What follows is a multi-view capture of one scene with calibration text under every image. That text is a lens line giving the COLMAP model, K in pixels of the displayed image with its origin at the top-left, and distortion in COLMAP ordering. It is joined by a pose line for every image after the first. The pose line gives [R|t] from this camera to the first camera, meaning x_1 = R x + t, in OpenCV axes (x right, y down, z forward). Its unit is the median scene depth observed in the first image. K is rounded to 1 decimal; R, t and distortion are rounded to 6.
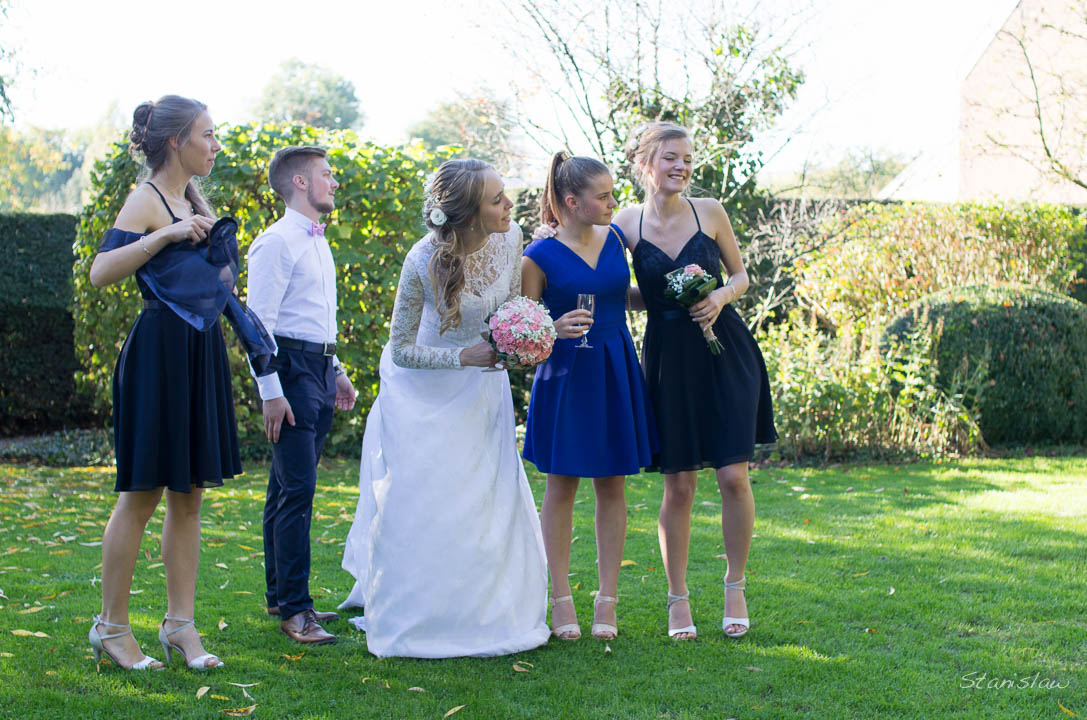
lens RADIAL K [[1746.0, 0, 534.4], [0, 1746.0, 326.5], [0, 0, 1]] dist [-0.121443, 0.000000]
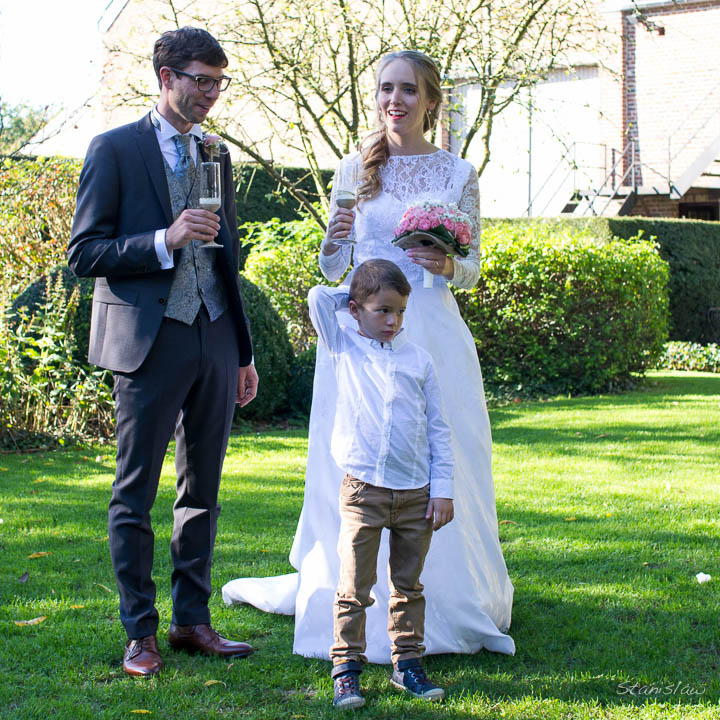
lens RADIAL K [[1746.5, 0, 329.2], [0, 1746.5, 302.2], [0, 0, 1]] dist [-0.089068, 0.000000]
pose [[0.933309, -0.016684, 0.358687, 0.034038], [0.014017, 0.999851, 0.010035, -0.003720], [-0.358801, -0.004339, 0.933404, 0.119800]]
